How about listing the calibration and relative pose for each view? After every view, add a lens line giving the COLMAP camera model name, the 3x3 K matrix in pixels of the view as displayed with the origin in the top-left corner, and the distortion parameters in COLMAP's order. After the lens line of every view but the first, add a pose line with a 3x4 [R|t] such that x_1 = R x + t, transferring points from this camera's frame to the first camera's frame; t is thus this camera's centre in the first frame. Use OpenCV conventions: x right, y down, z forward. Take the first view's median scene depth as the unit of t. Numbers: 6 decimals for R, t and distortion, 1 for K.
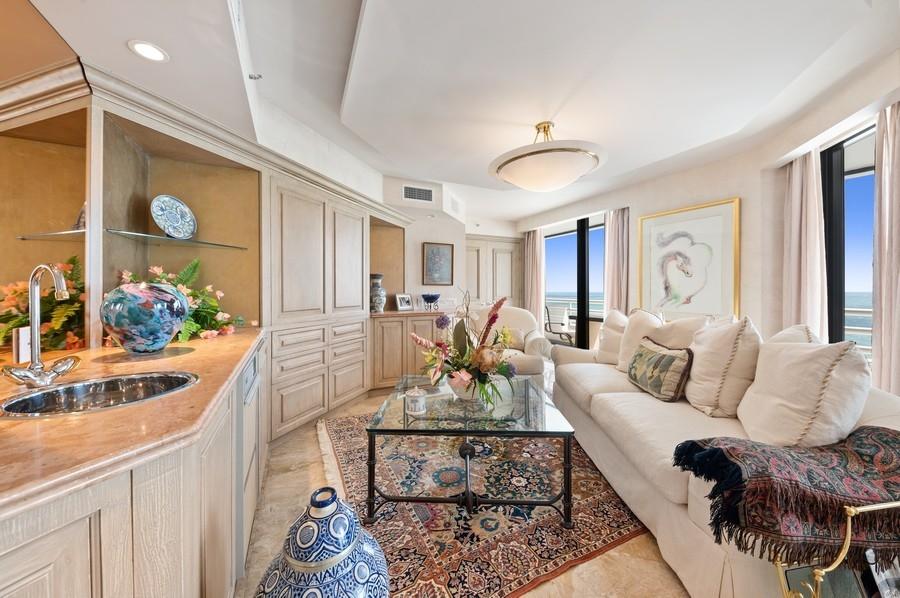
lens RADIAL K [[332.0, 0, 450.7], [0, 332.0, 296.7], [0, 0, 1]] dist [0.007289, -0.000308]
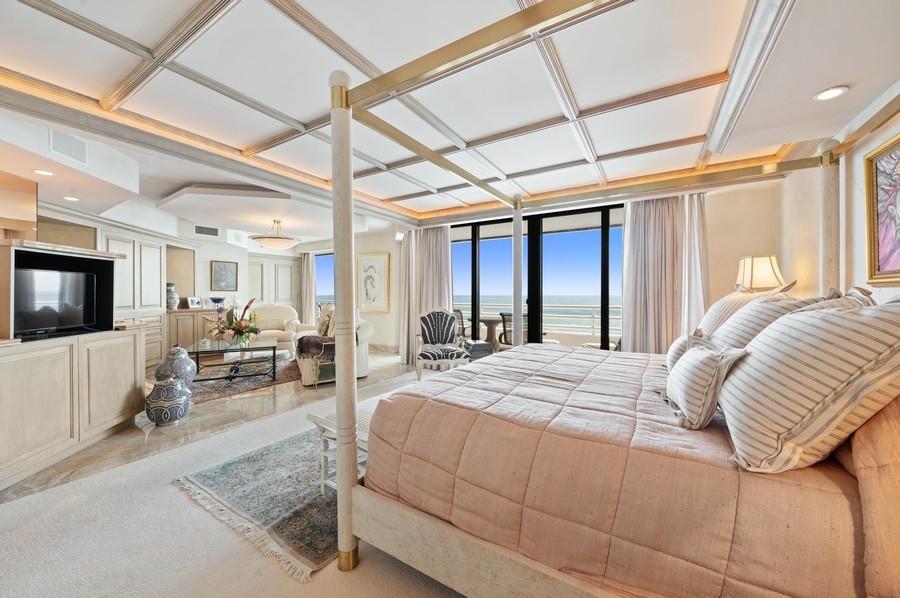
lens RADIAL K [[332.0, 0, 450.7], [0, 332.0, 296.7], [0, 0, 1]] dist [0.007289, -0.000308]
pose [[0.862774, -0.001087, 0.505588, 0.093232], [0.006634, 0.999936, -0.009171, 0.011739], [-0.505546, 0.011267, 0.862726, -0.875978]]
